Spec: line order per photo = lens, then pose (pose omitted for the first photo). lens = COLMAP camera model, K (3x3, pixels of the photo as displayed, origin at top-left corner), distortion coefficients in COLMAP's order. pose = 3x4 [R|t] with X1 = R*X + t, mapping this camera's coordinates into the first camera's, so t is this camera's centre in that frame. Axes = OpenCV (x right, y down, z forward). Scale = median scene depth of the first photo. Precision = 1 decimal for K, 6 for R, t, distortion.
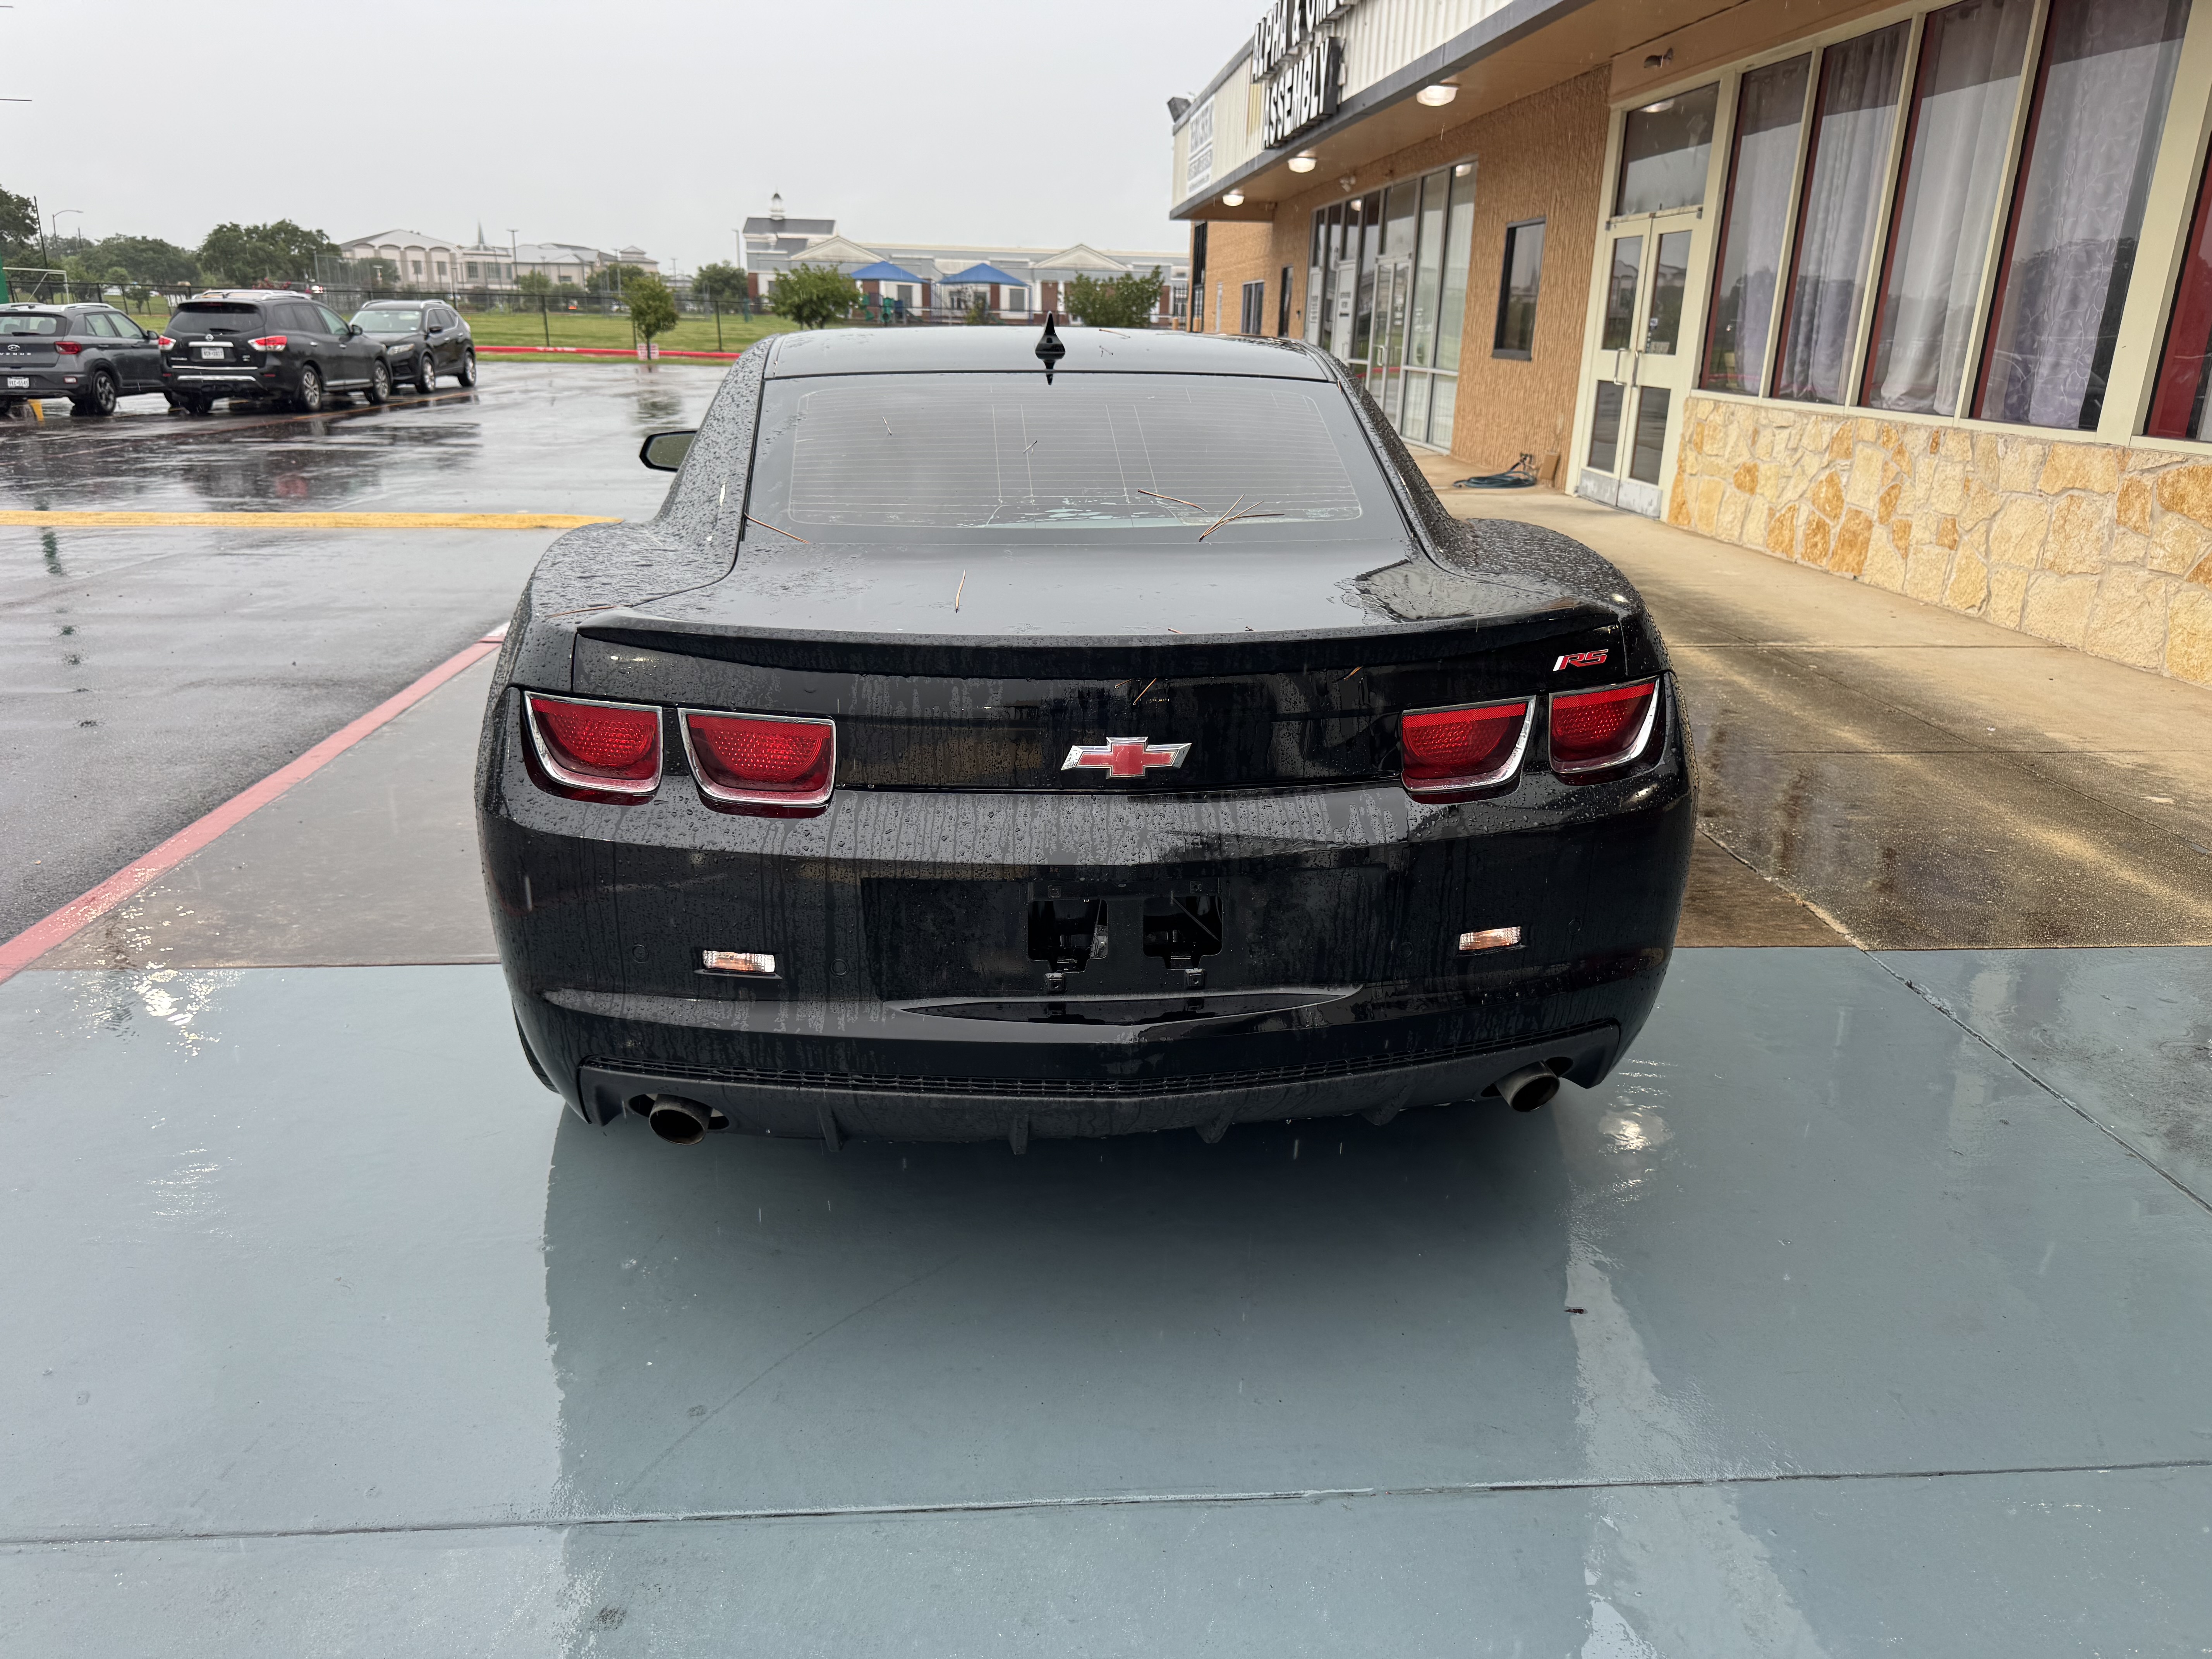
lens RADIAL K [[1522.0, 0, 1071.5], [0, 1522.0, 831.6], [0, 0, 1]] dist [0.036336, -0.028020]
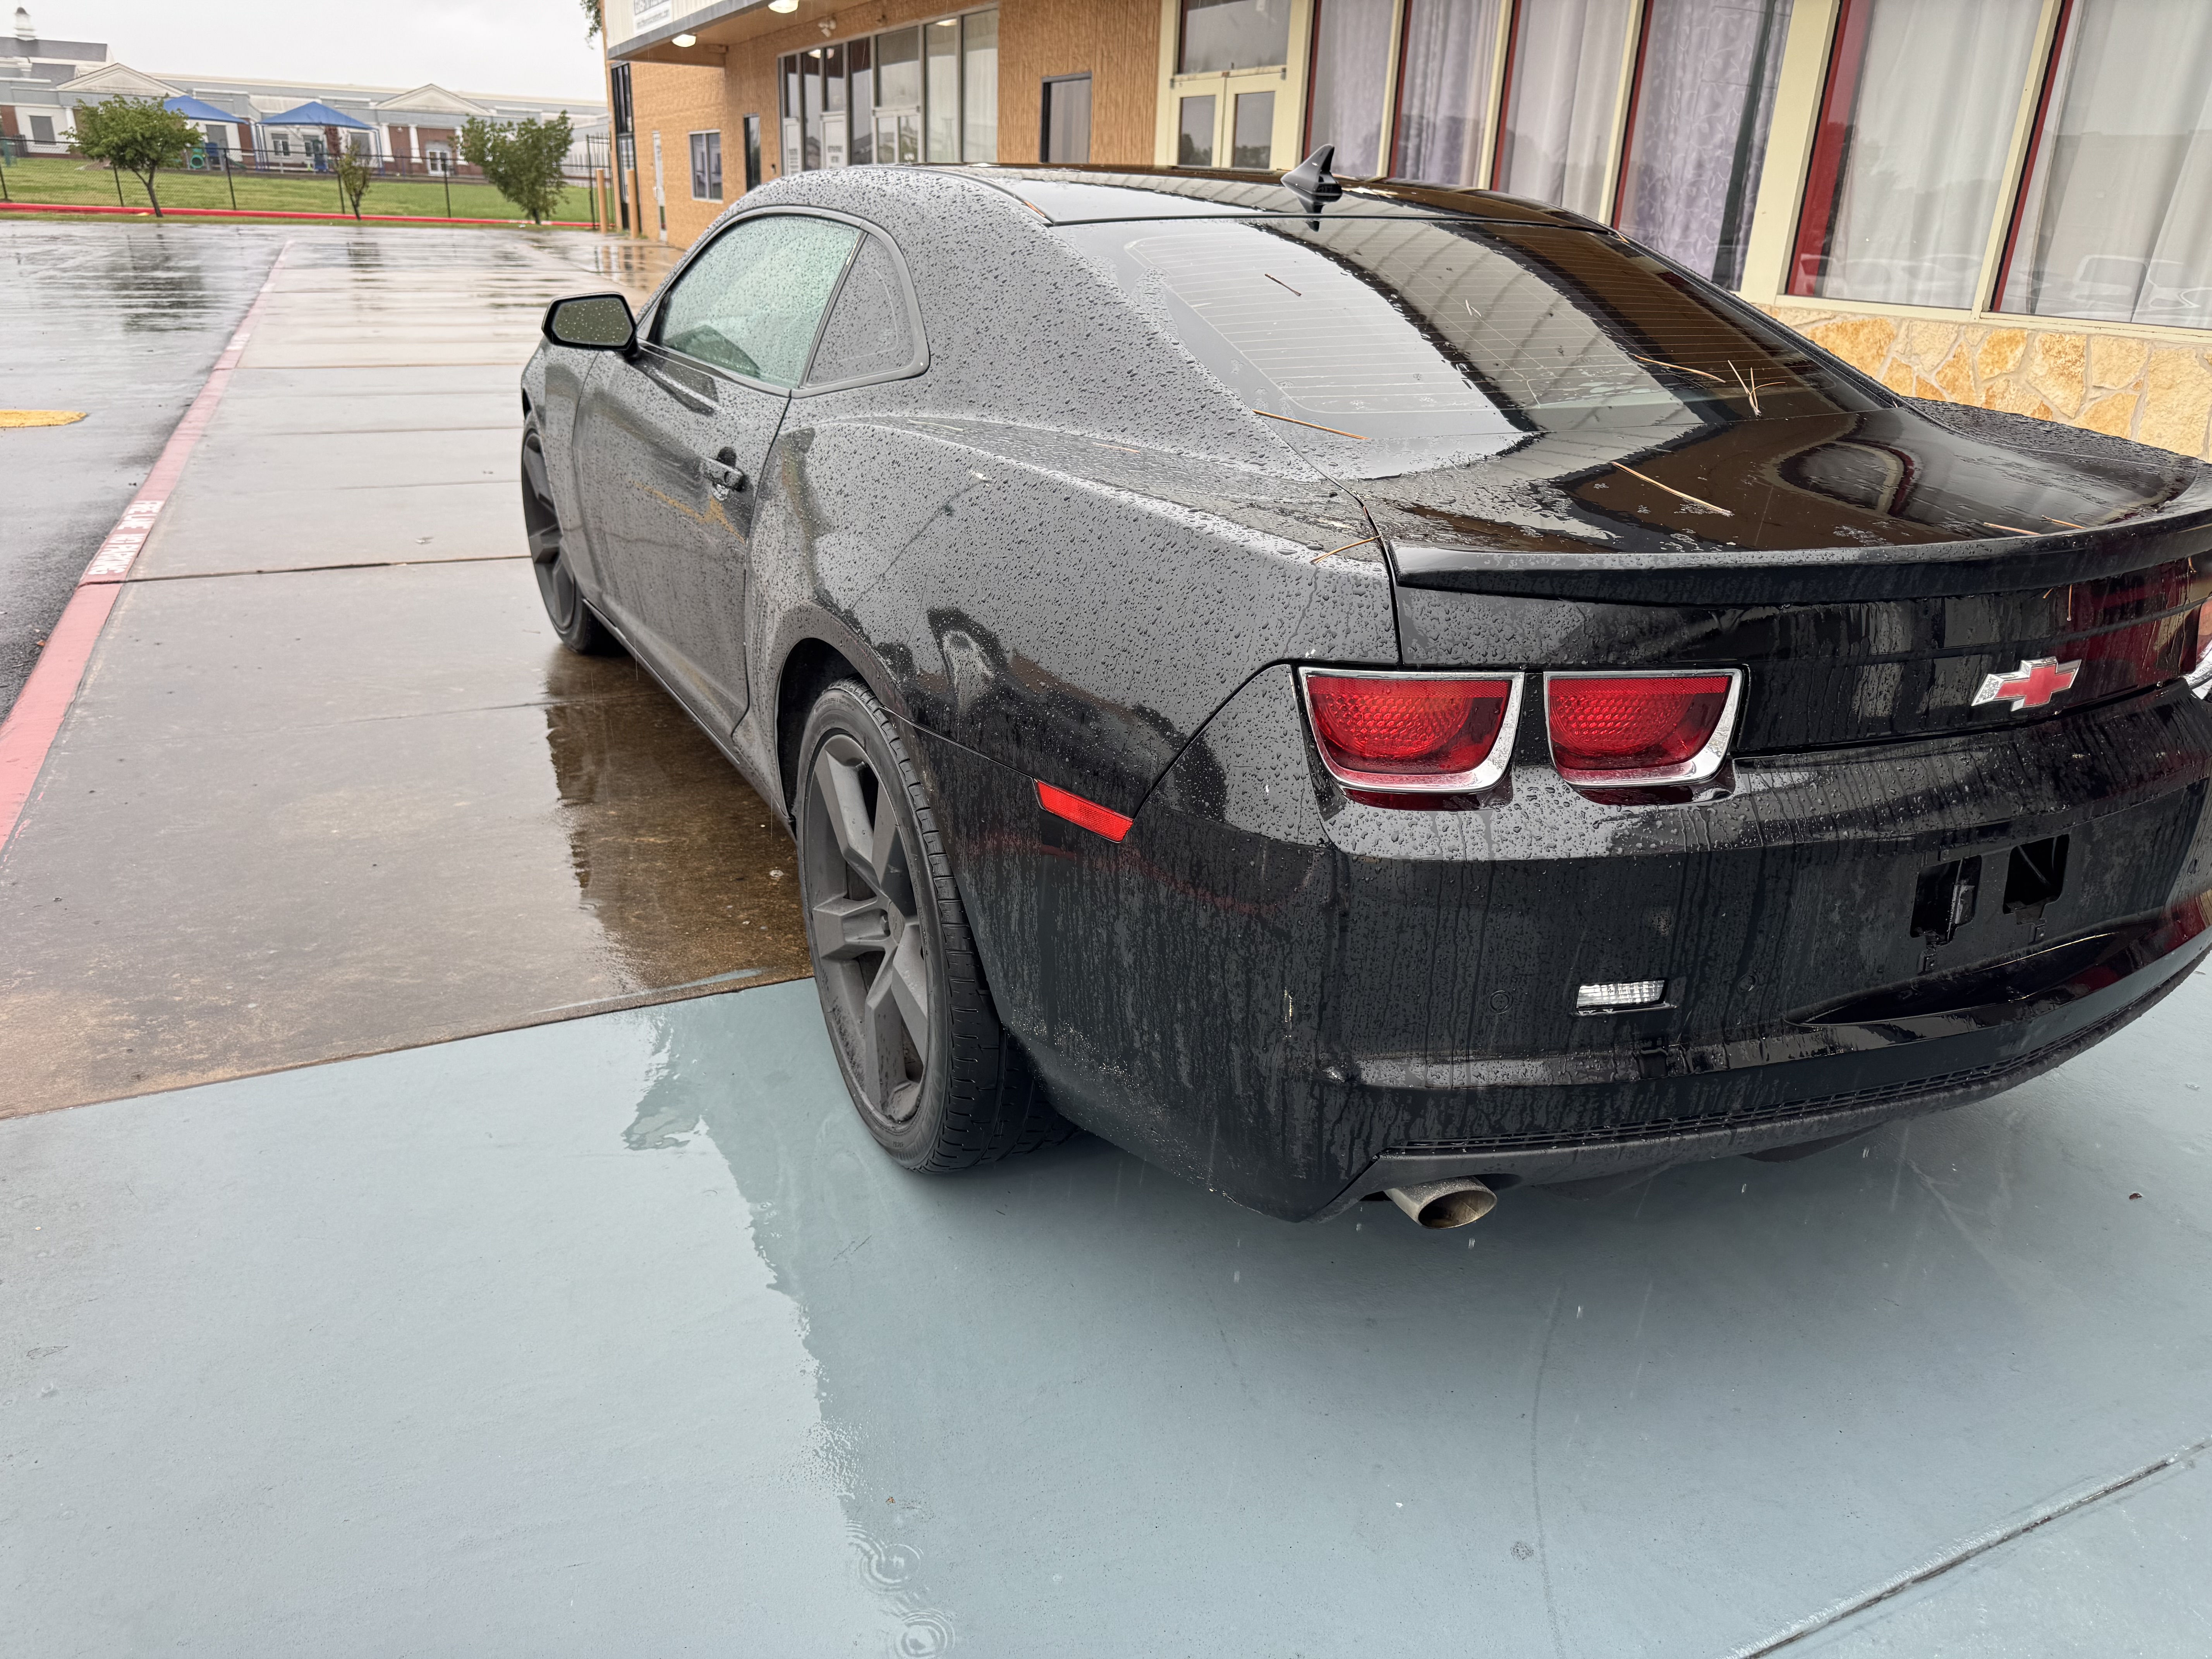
lens RADIAL K [[1567.4, 0, 1067.5], [0, 1567.4, 803.8], [0, 0, 1]] dist [0.008617, -0.005234]
pose [[0.936790, -0.115704, 0.330209, -0.129475], [0.096636, 0.992591, 0.073650, -0.016895], [-0.336284, -0.037085, 0.941030, 0.061760]]
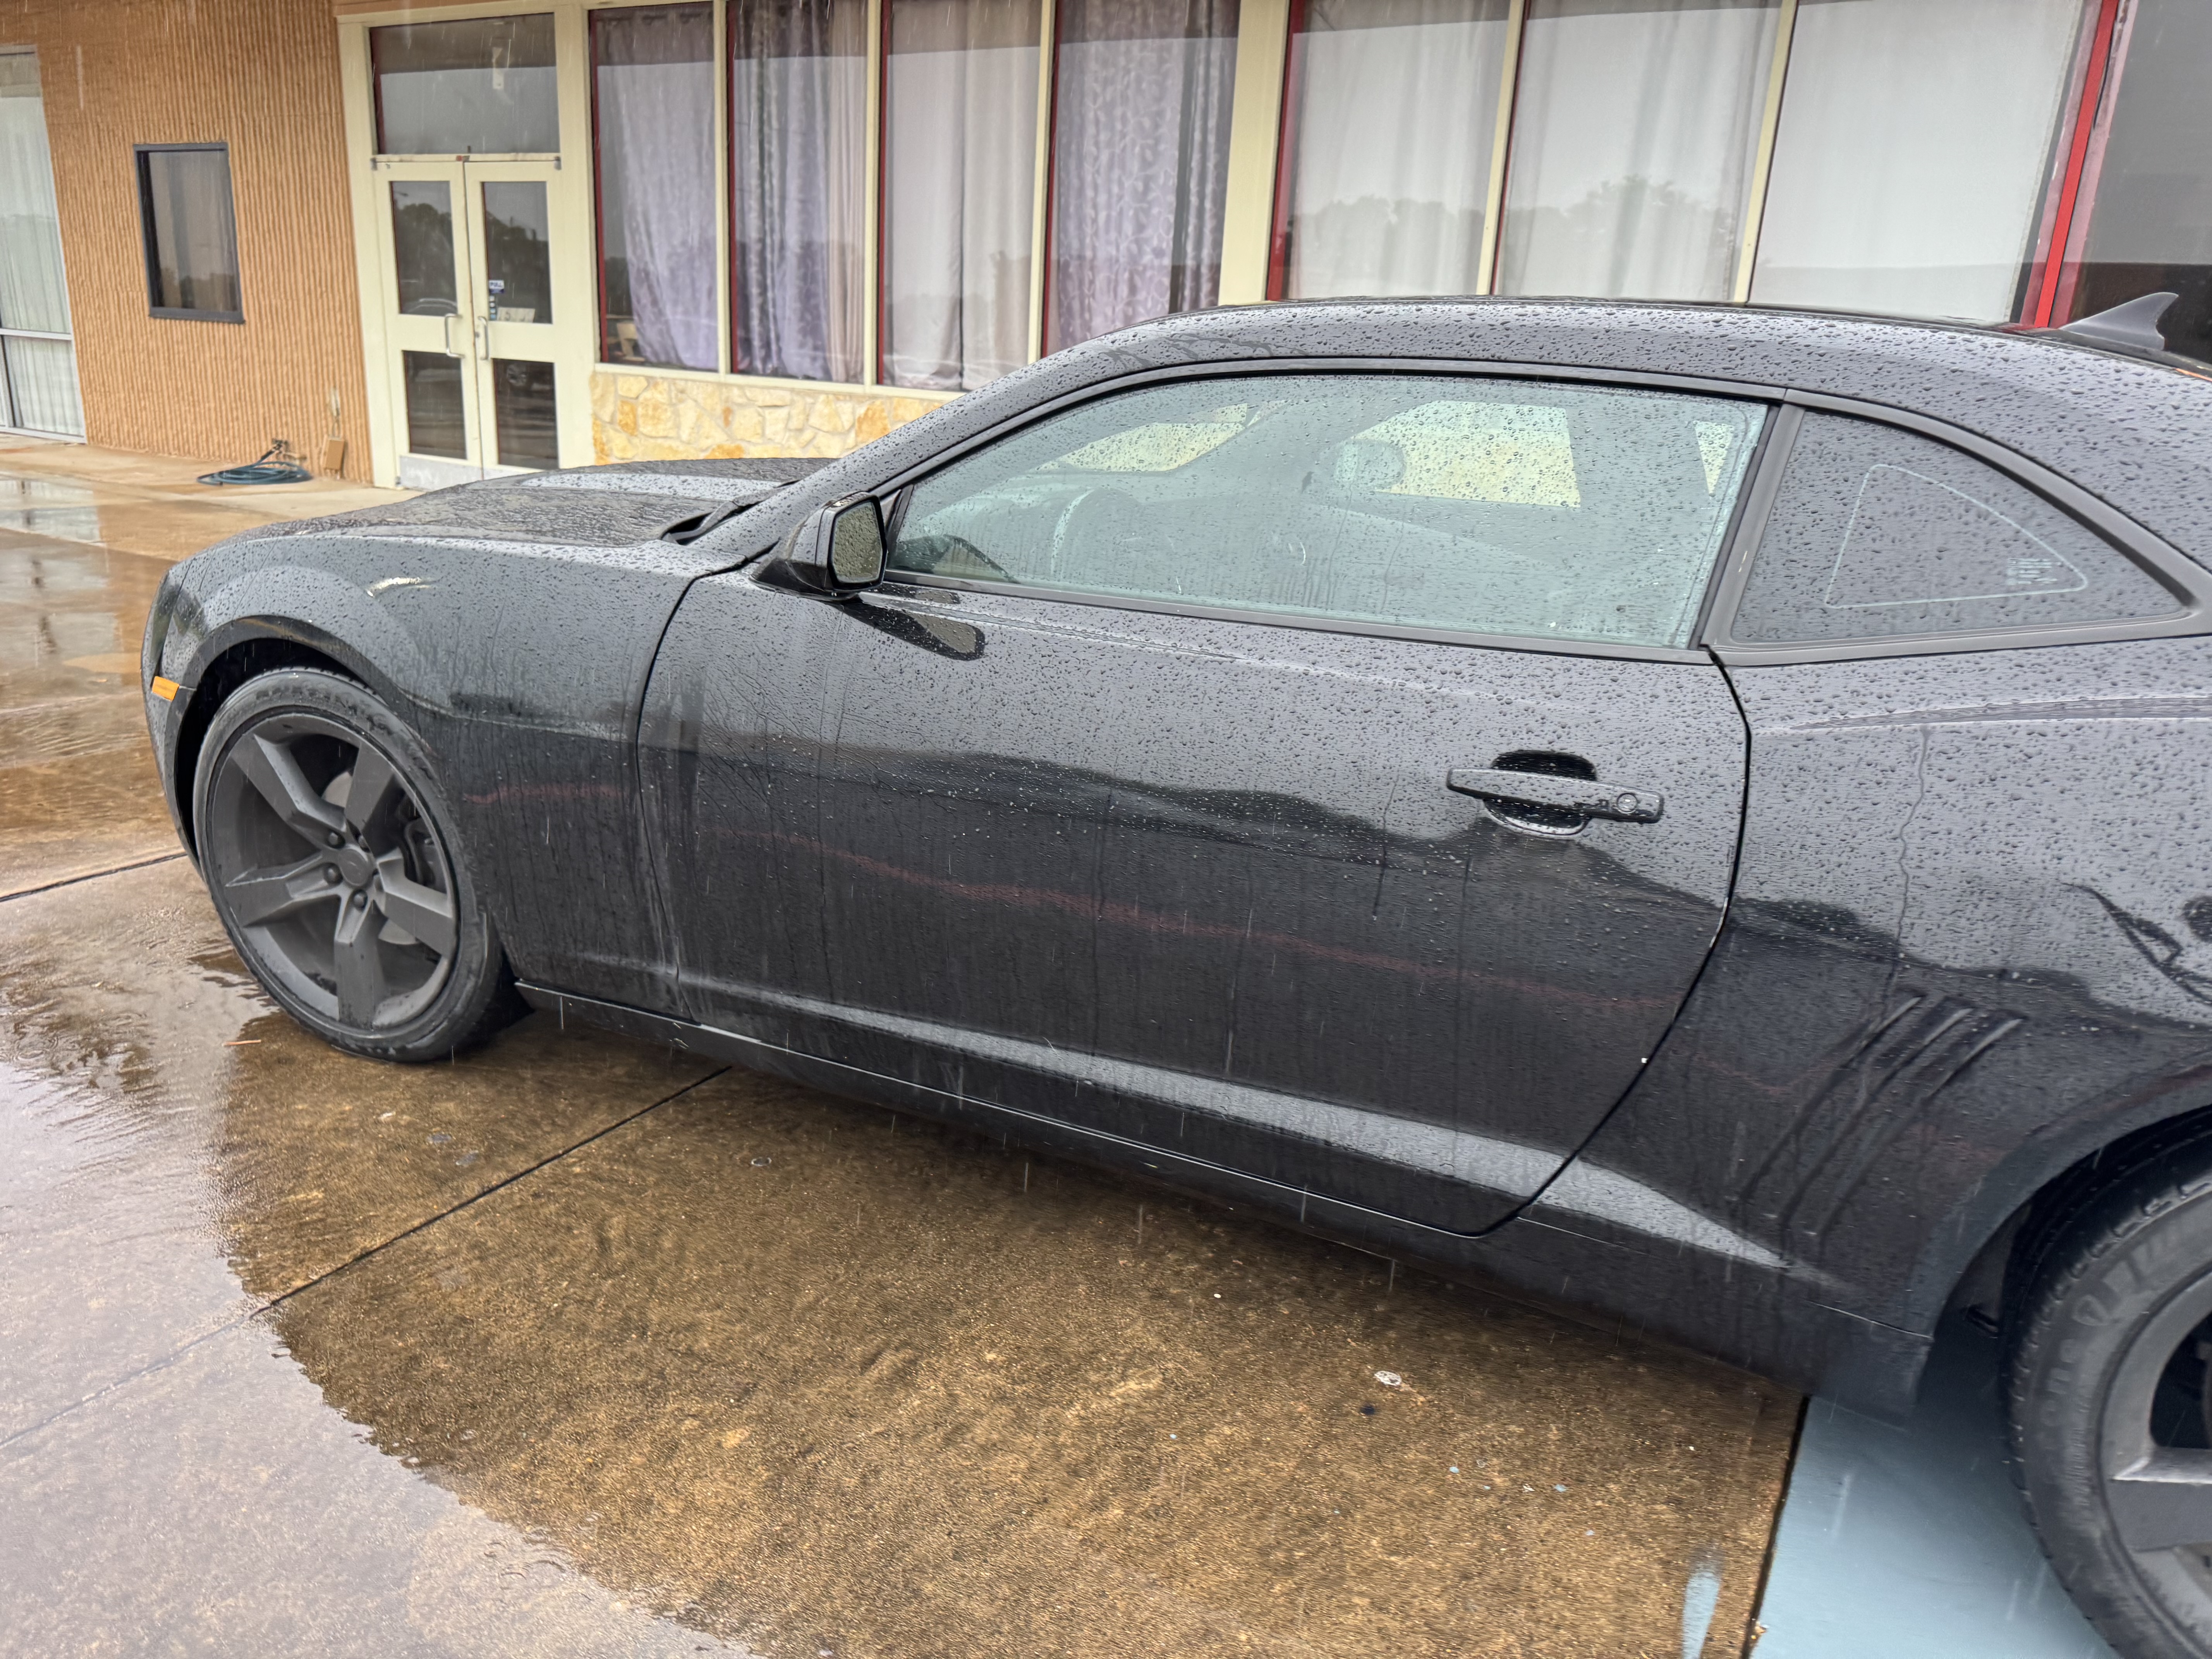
lens RADIAL K [[1593.1, 0, 1110.9], [0, 1593.1, 835.1], [0, 0, 1]] dist [0.038779, -0.050027]
pose [[0.568331, -0.235144, 0.788484, -0.239677], [0.226689, 0.965955, 0.124675, -0.080228], [-0.790956, 0.107884, 0.602286, 0.257434]]
